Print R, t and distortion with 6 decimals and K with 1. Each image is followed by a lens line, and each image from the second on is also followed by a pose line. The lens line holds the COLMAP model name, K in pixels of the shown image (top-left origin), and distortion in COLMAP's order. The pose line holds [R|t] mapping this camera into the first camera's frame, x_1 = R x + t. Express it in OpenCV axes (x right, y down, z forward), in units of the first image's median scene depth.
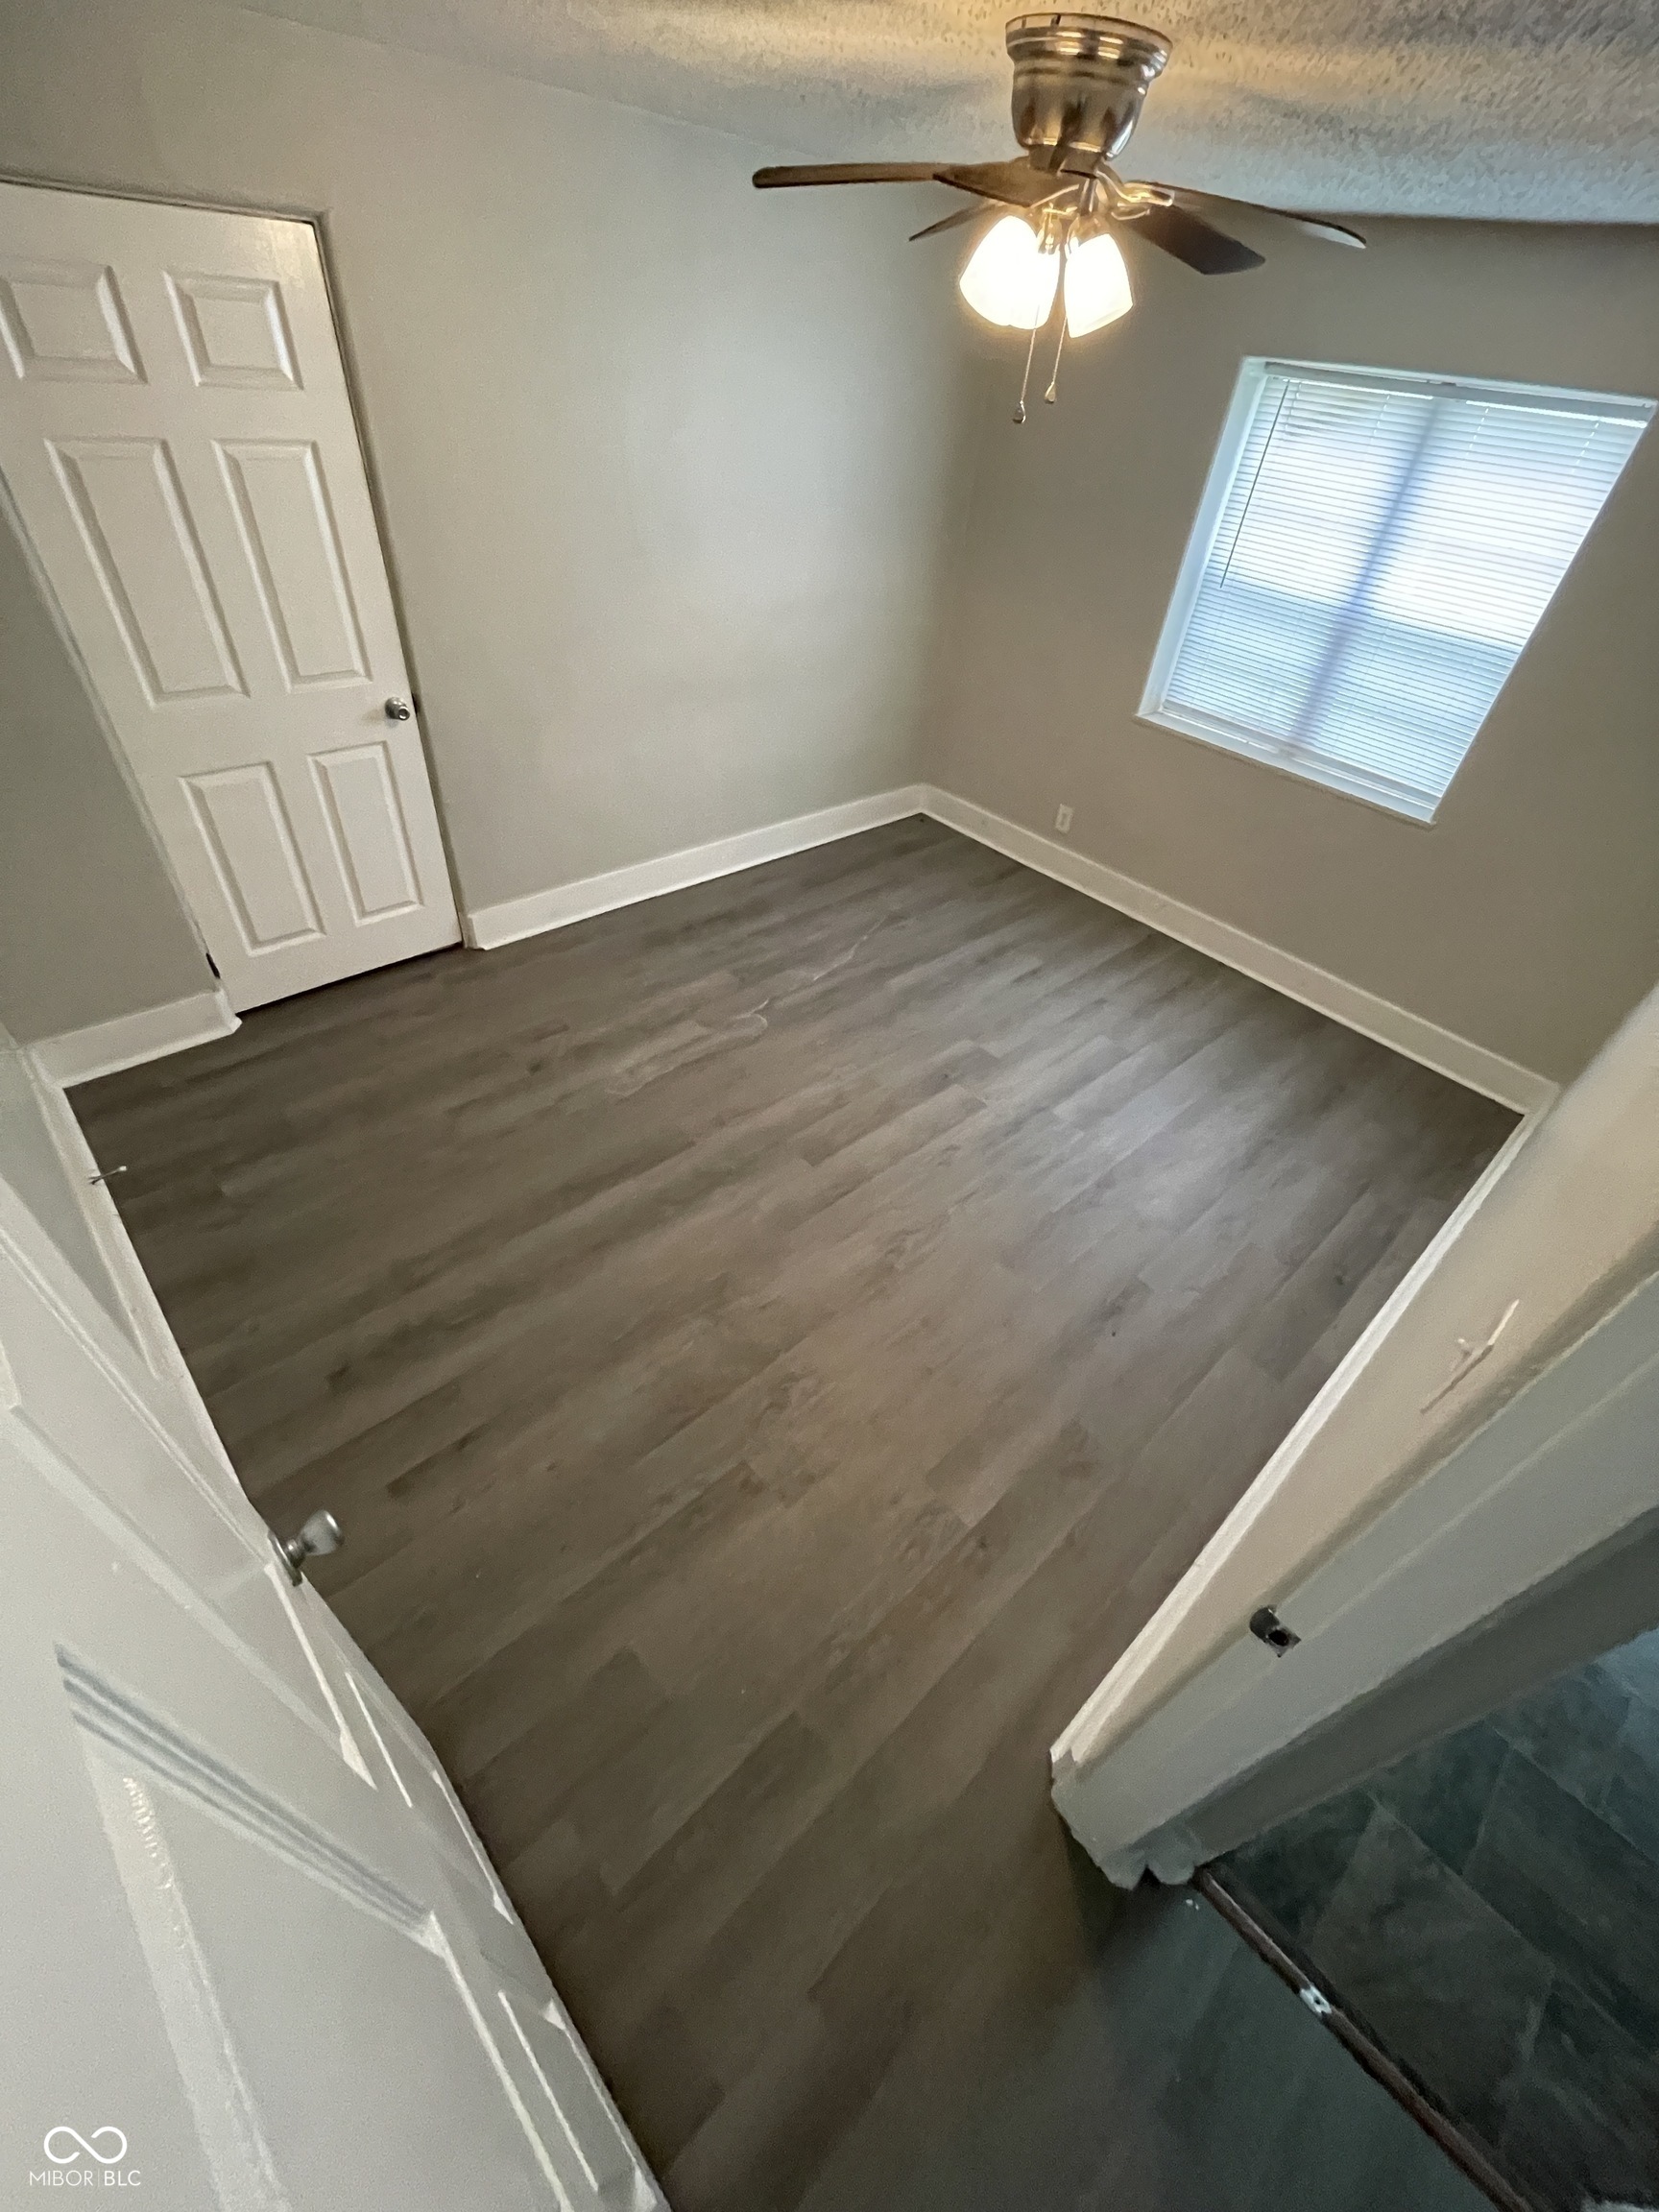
lens RADIAL K [[891.1, 0, 837.9], [0, 891.1, 1103.3], [0, 0, 1]] dist [-0.001465, -0.000086]
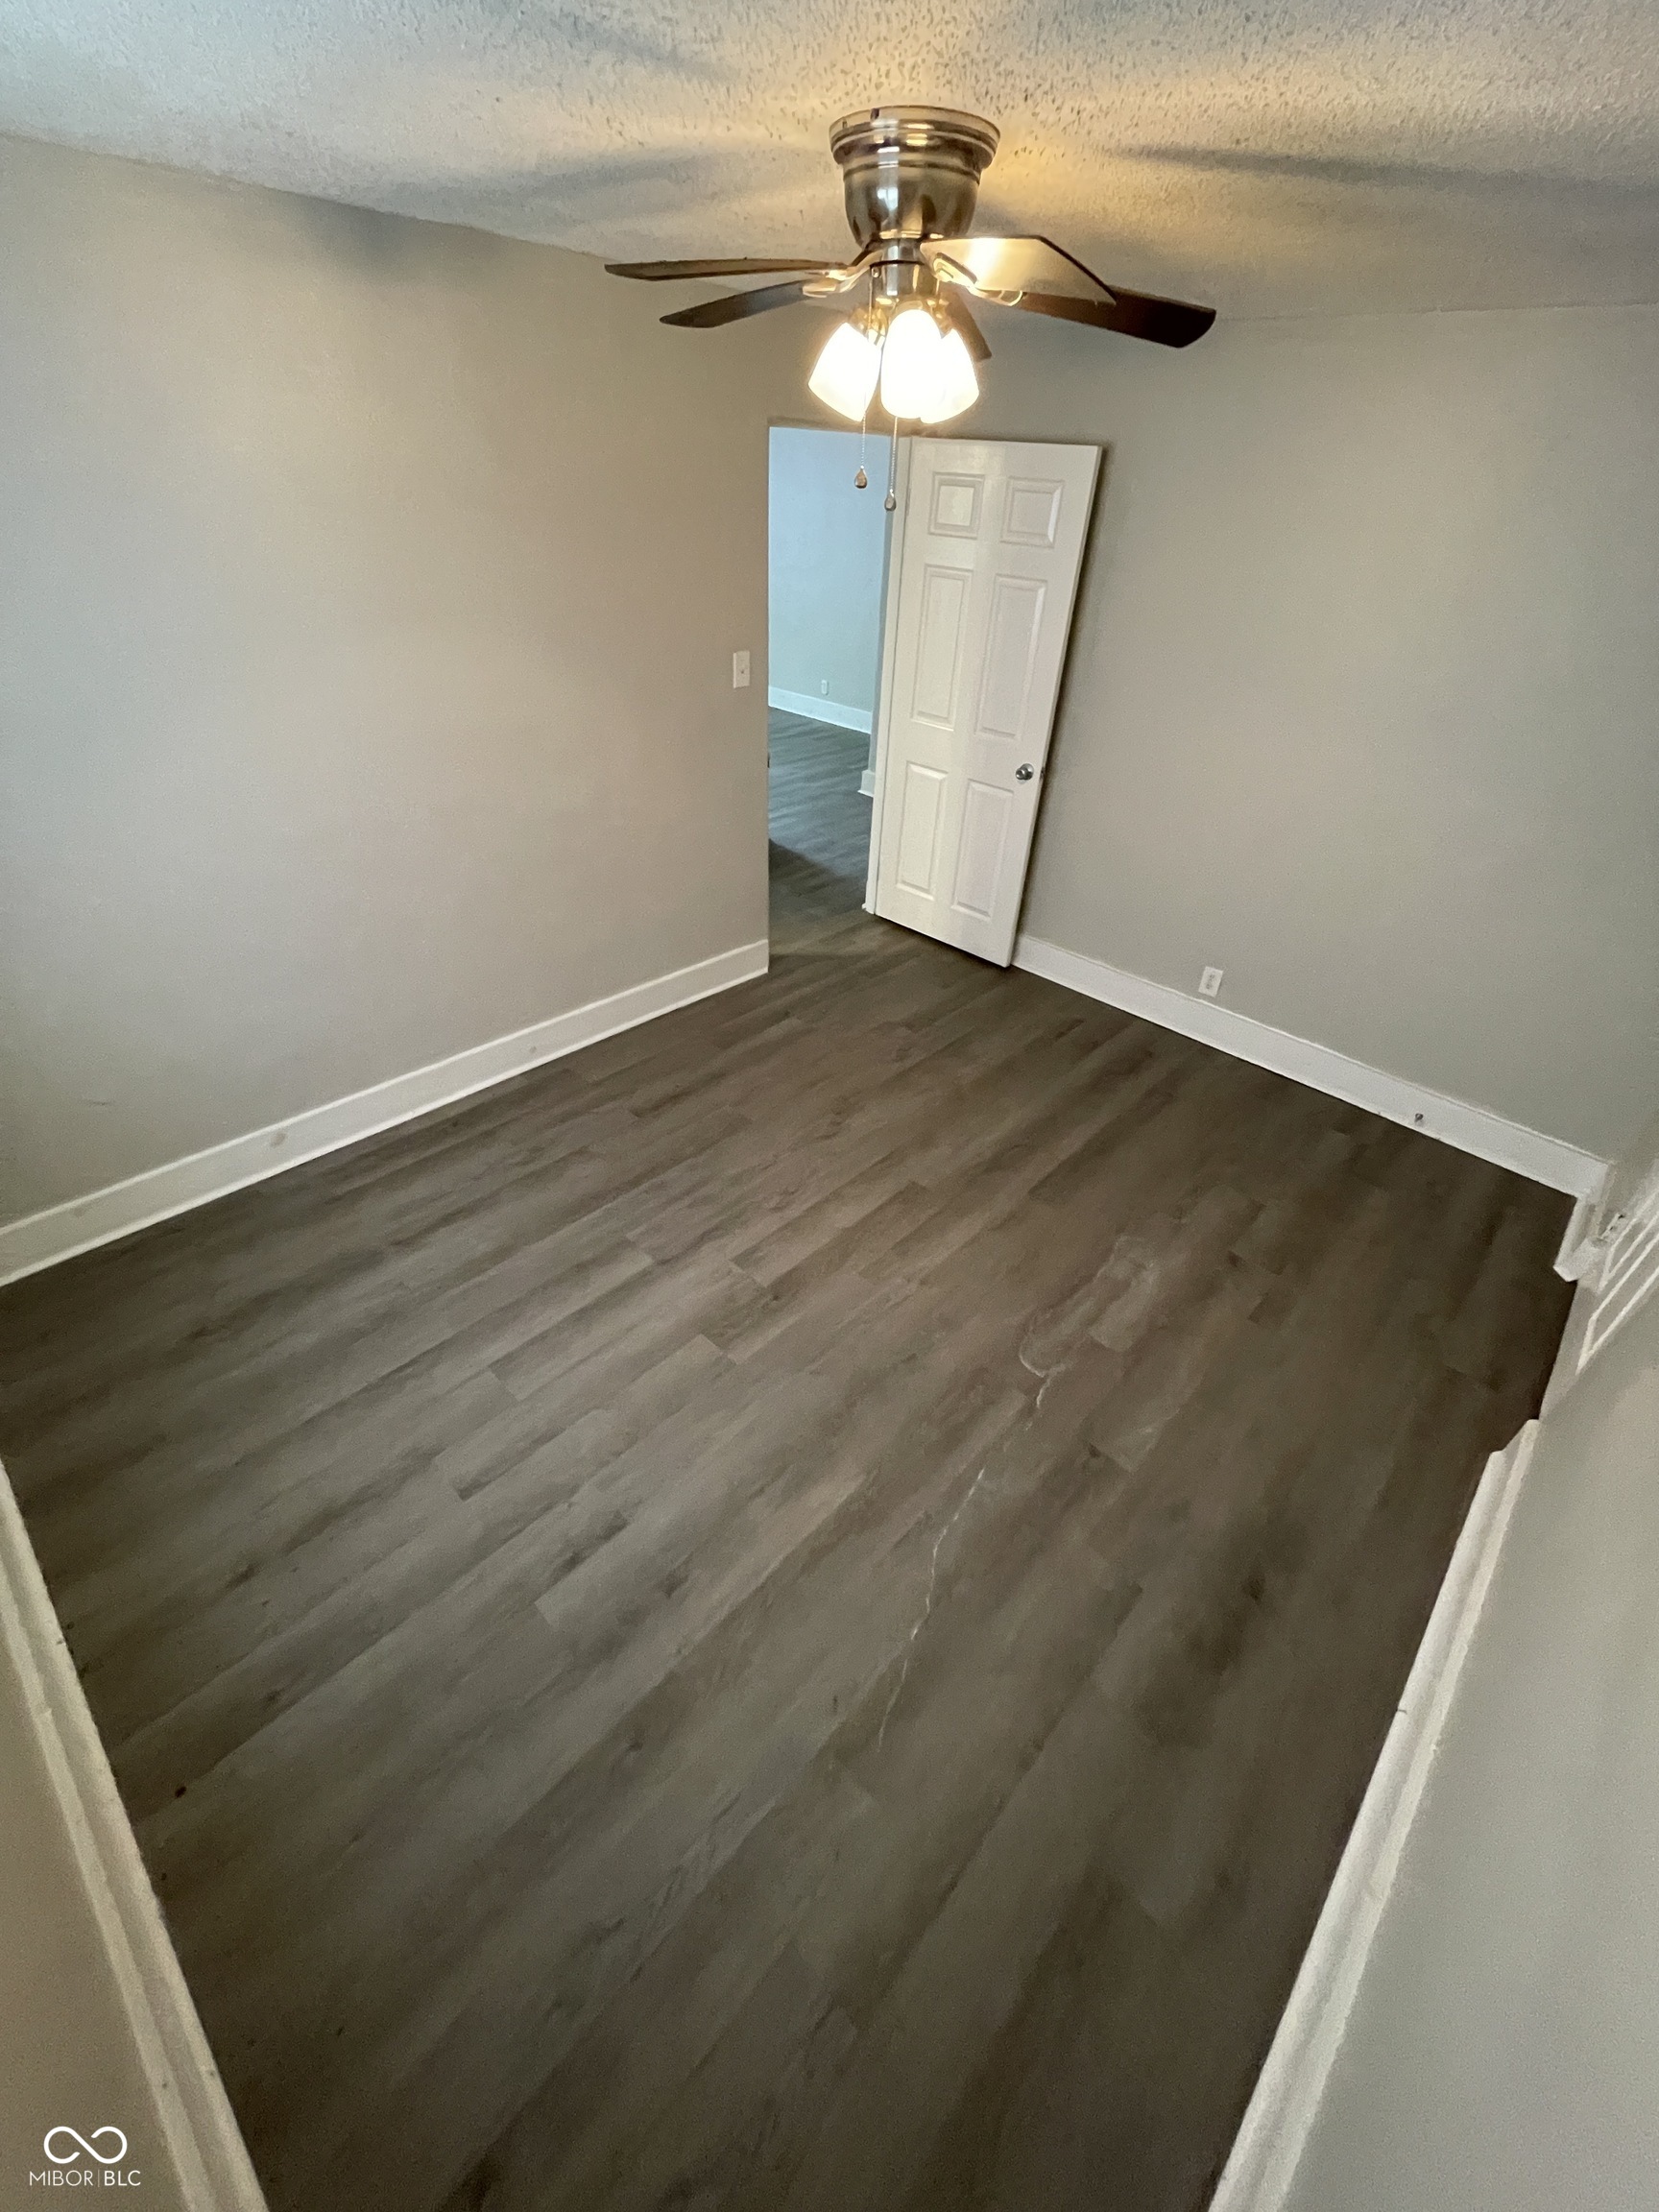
lens RADIAL K [[891.1, 0, 837.9], [0, 891.1, 1103.3], [0, 0, 1]] dist [-0.001465, -0.000086]
pose [[-0.987616, -0.073458, -0.138629, 0.193045], [-0.152225, 0.234816, 0.960046, -0.858187], [-0.037971, 0.969260, -0.243090, 1.040828]]
